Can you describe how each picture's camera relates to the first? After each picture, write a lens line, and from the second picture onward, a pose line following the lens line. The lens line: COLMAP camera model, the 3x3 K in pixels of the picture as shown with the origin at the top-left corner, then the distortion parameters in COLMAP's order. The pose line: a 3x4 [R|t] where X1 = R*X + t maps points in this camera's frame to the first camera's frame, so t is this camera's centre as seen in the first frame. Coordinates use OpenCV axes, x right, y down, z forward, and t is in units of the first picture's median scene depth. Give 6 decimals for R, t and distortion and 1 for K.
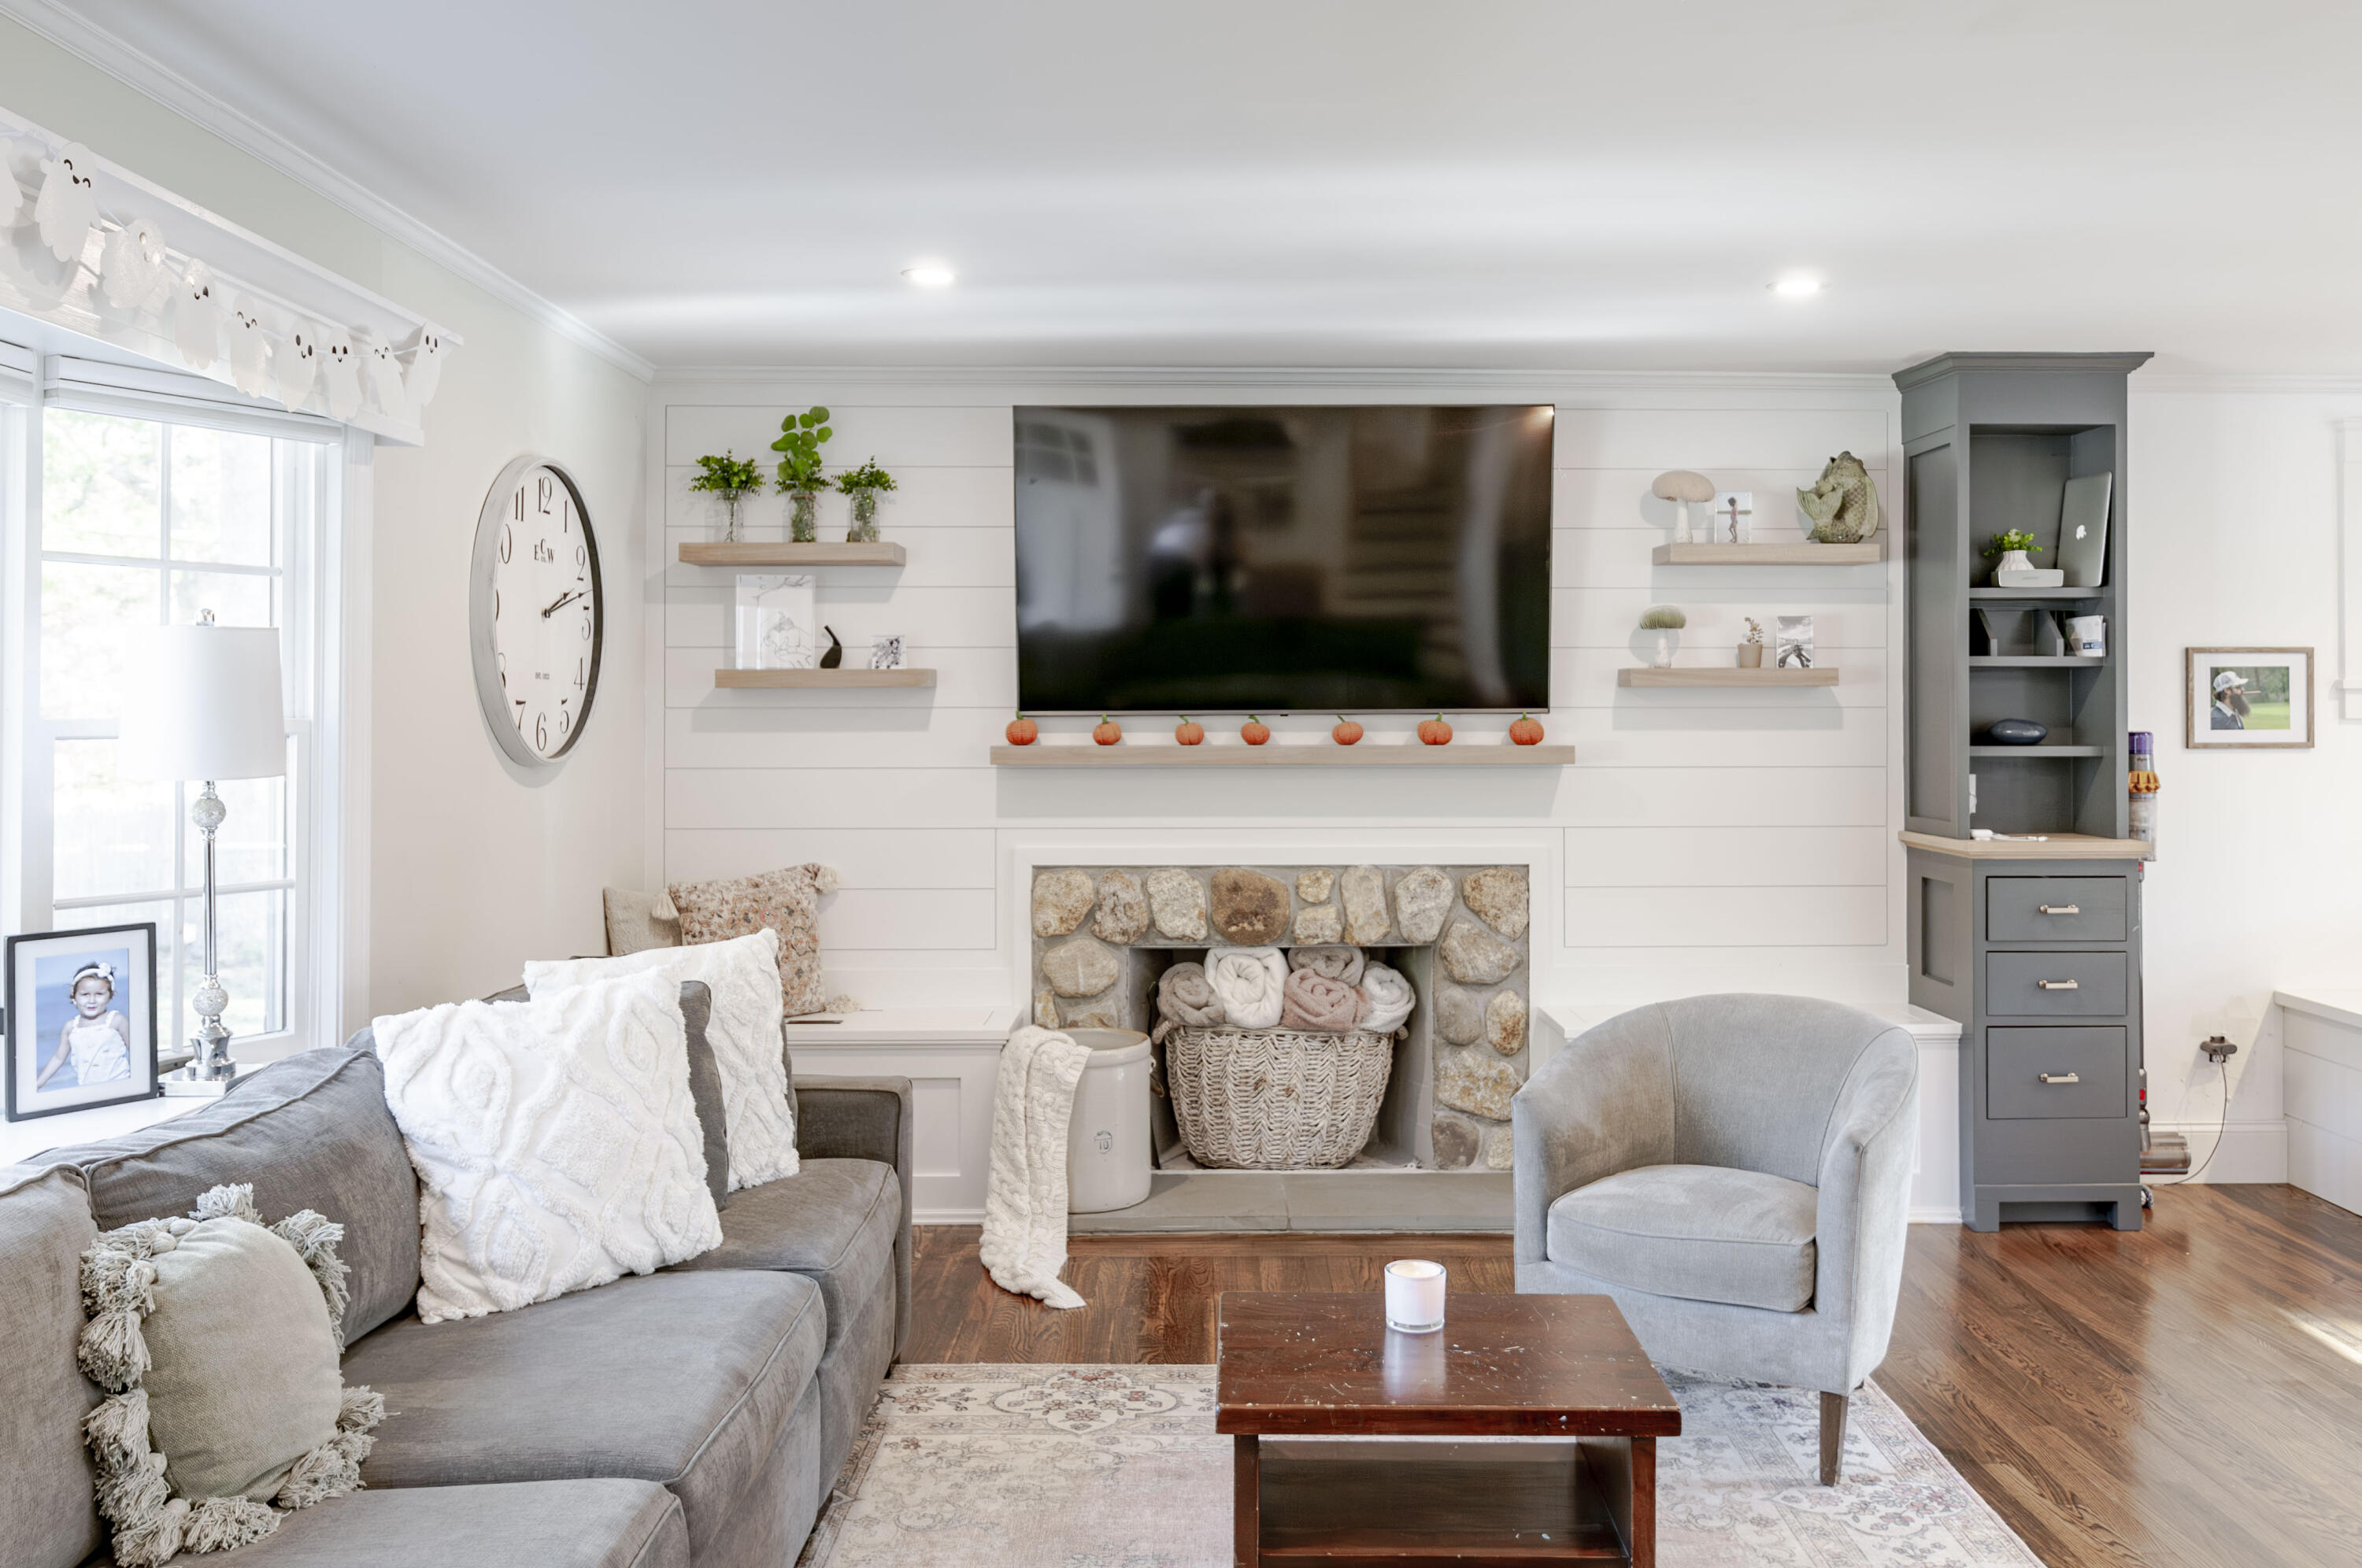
lens RADIAL K [[1827.6, 0, 1228.0], [0, 1827.6, 704.8], [0, 0, 1]] dist [0.008729, -0.012537]
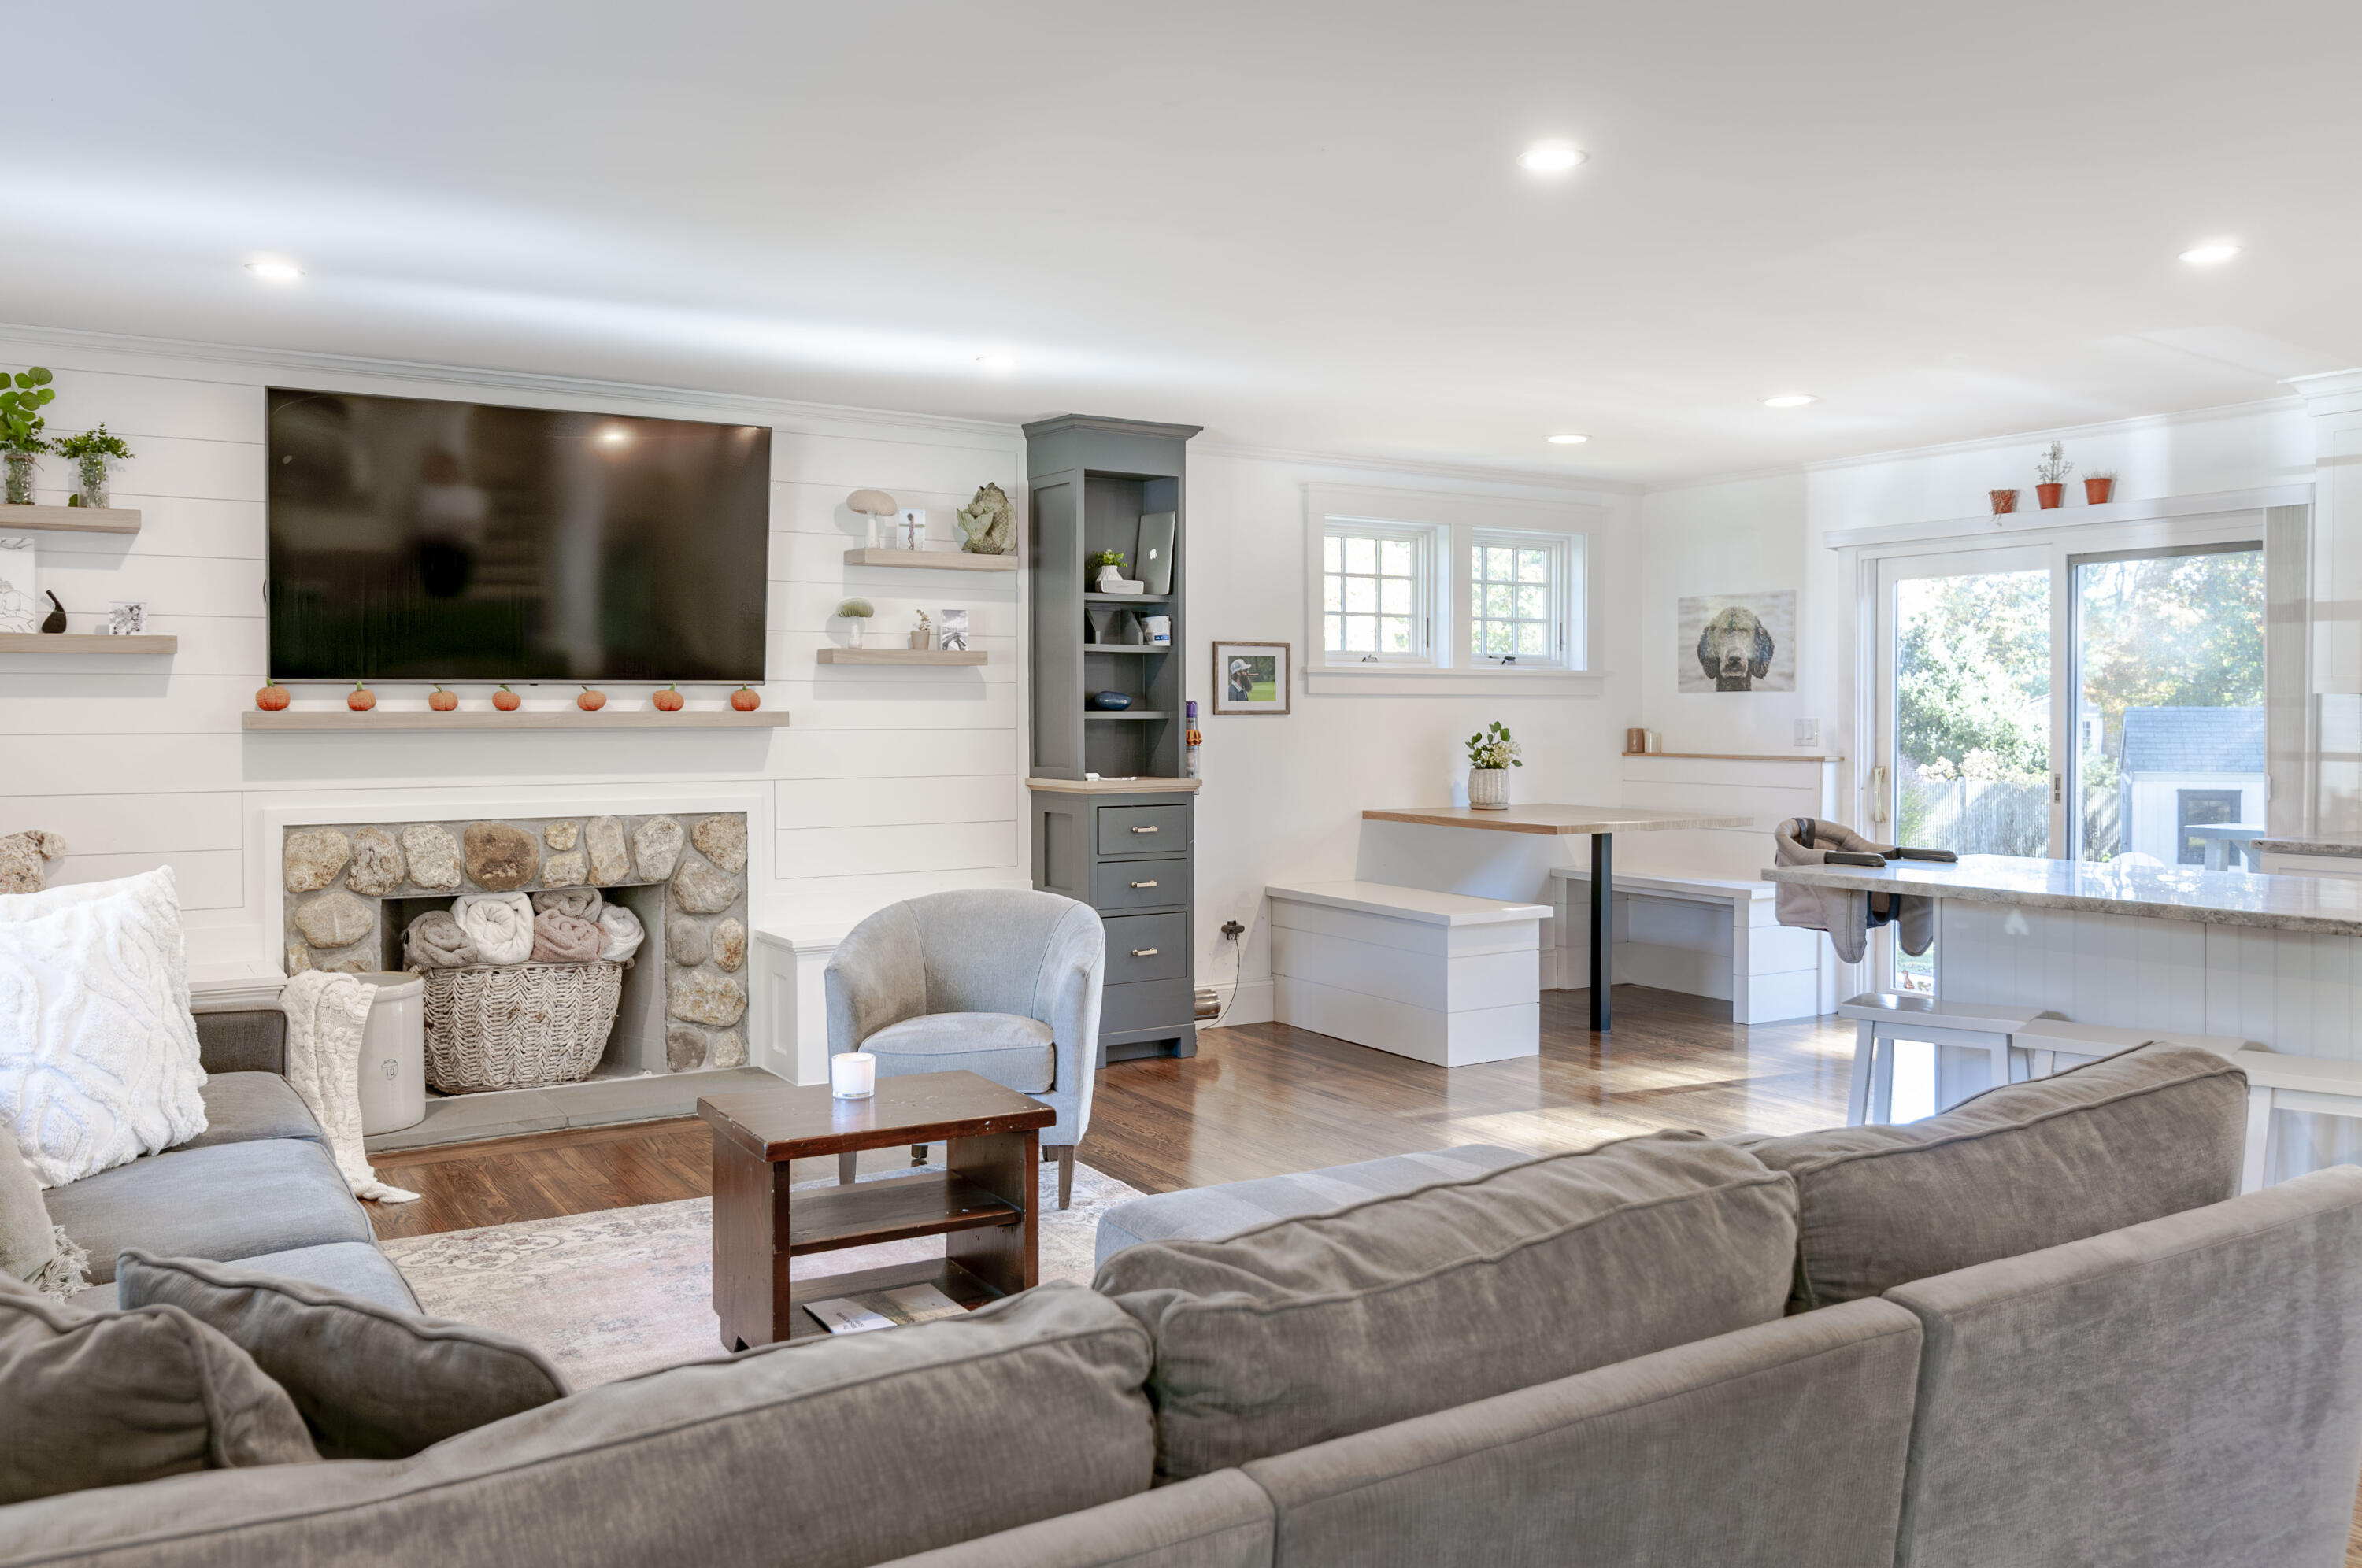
lens RADIAL K [[1827.6, 0, 1213.3], [0, 1827.6, 751.7], [0, 0, 1]] dist [0.008729, -0.012537]
pose [[0.851126, -0.010941, 0.524847, -0.204428], [-0.002317, 0.999695, 0.024596, 0.018441], [-0.524956, -0.022150, 0.850841, -0.177019]]
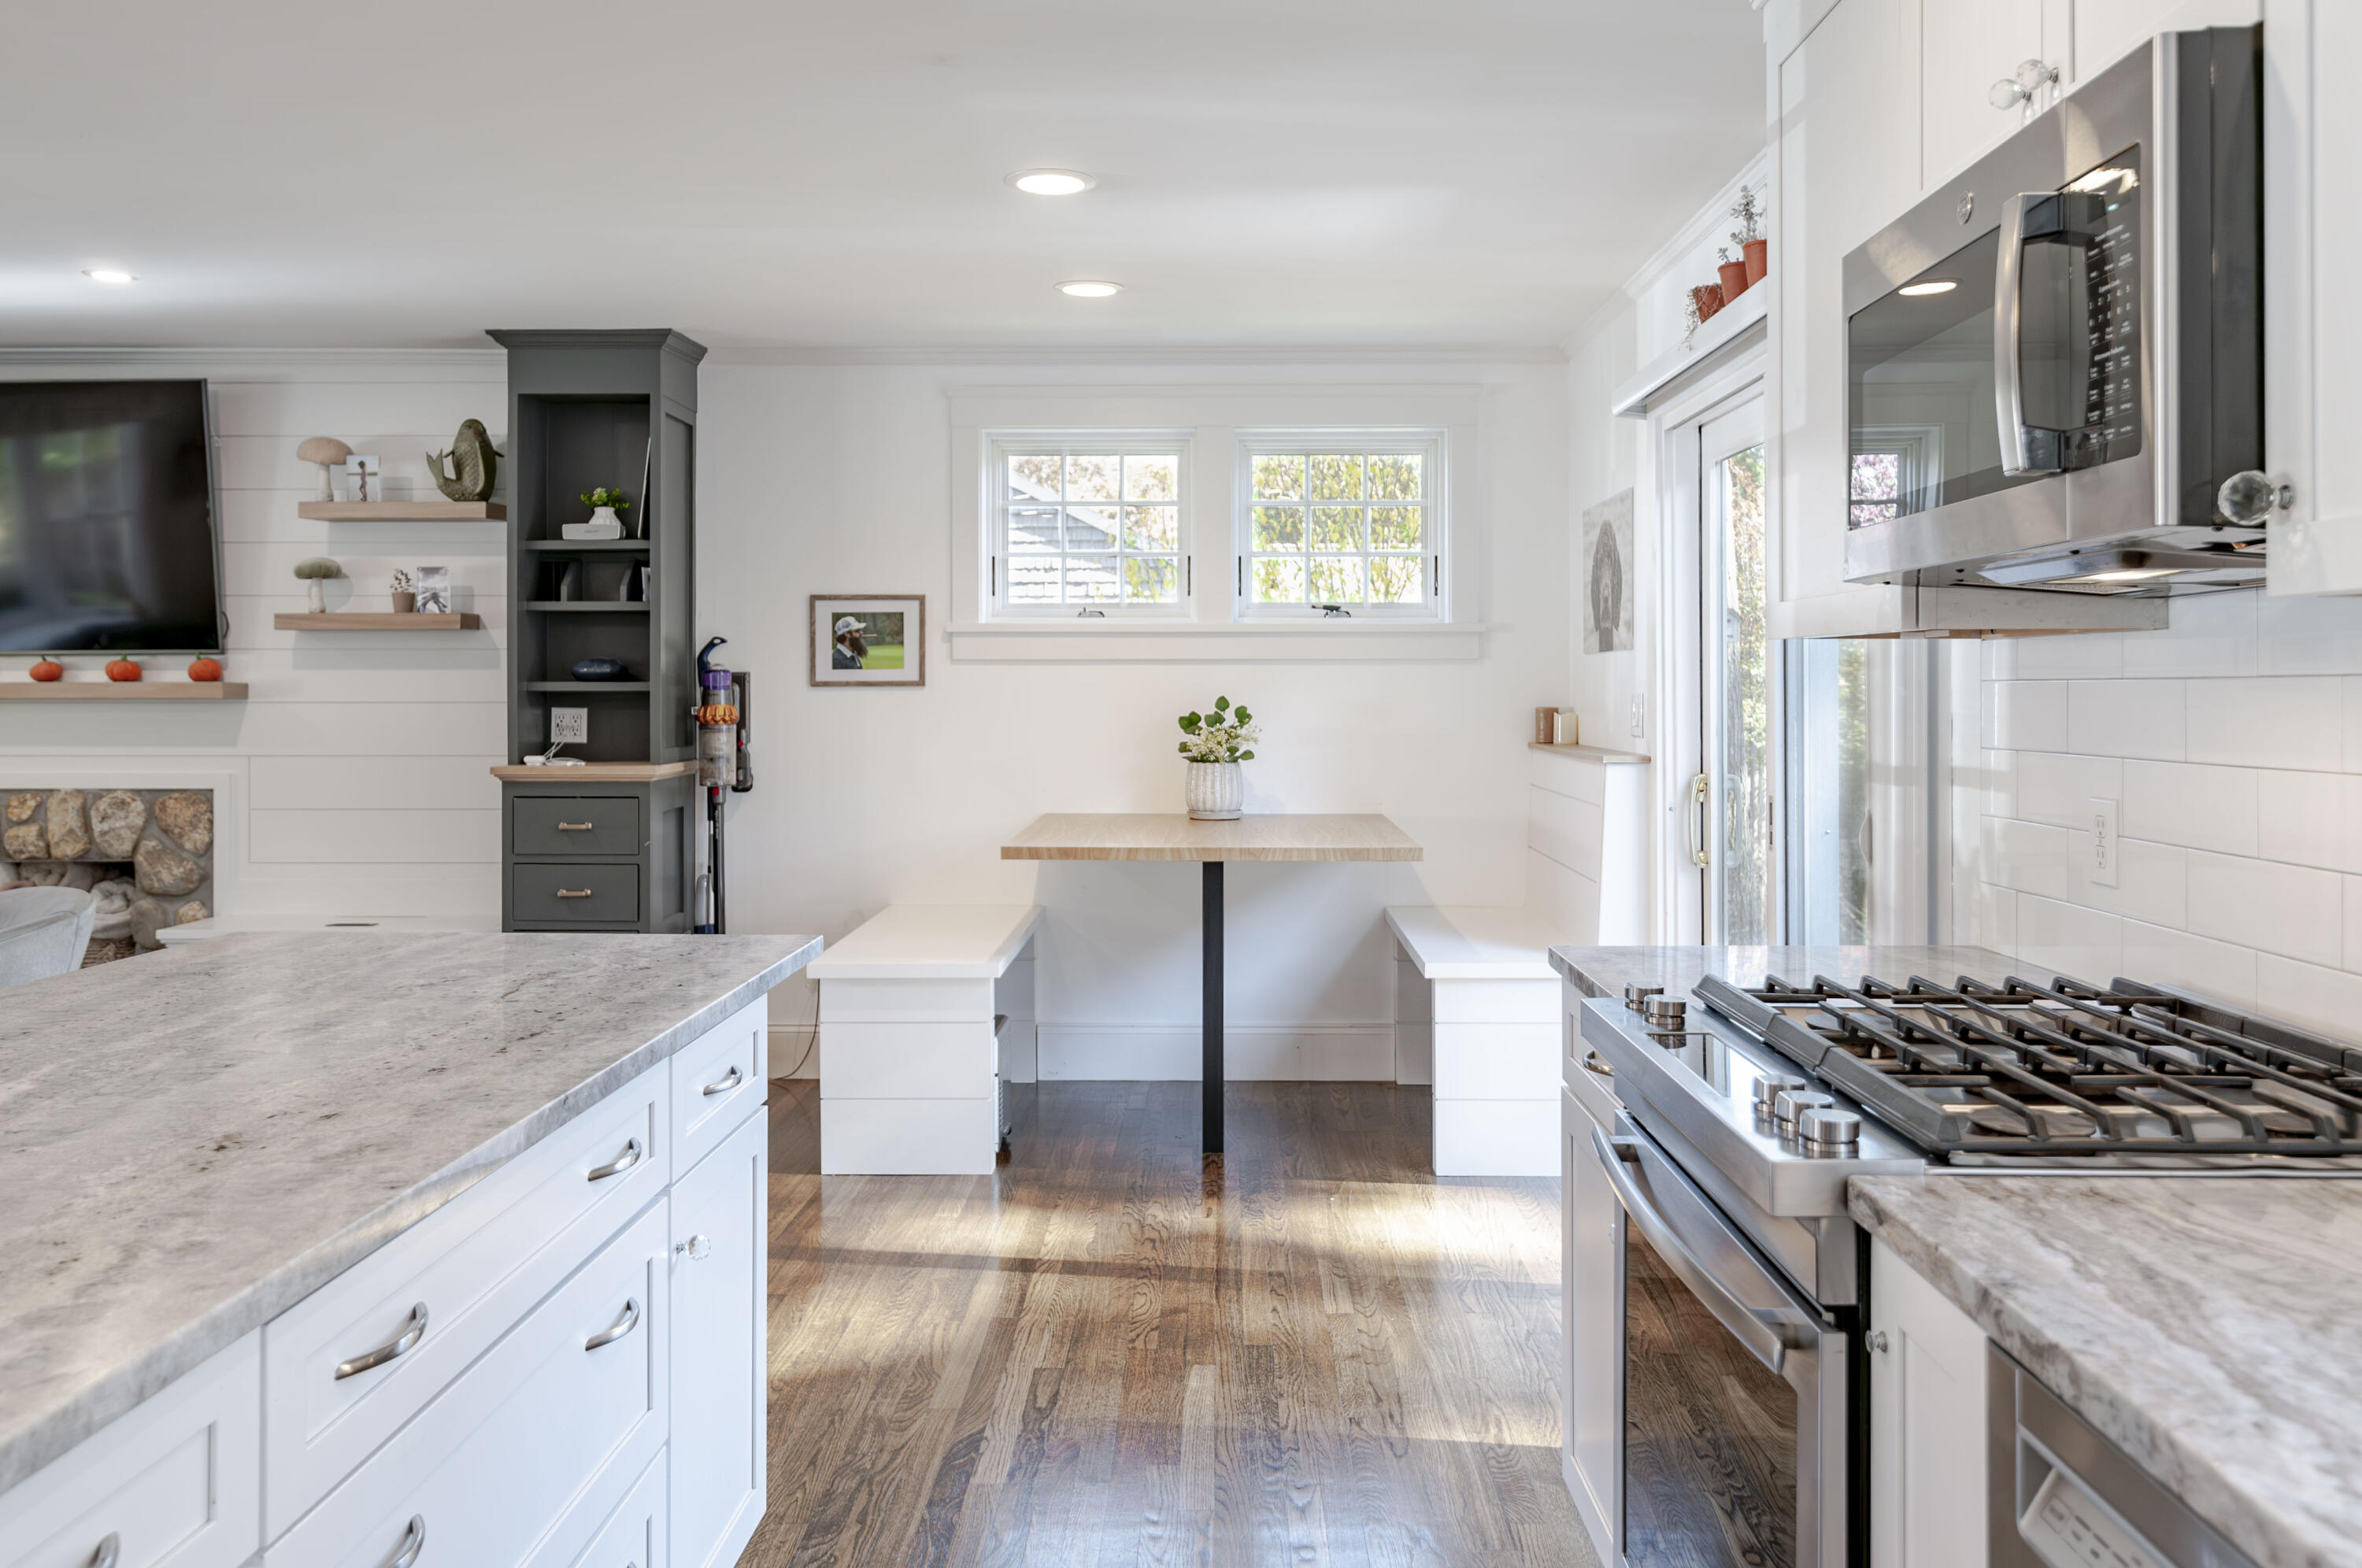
lens RADIAL K [[1827.6, 0, 1194.1], [0, 1827.6, 688.0], [0, 0, 1]] dist [0.008729, -0.012537]
pose [[0.999537, 0.000698, -0.030426, 0.806979], [-0.000428, 0.999960, 0.008900, 0.015447], [0.030431, -0.008883, 0.999497, -0.104208]]
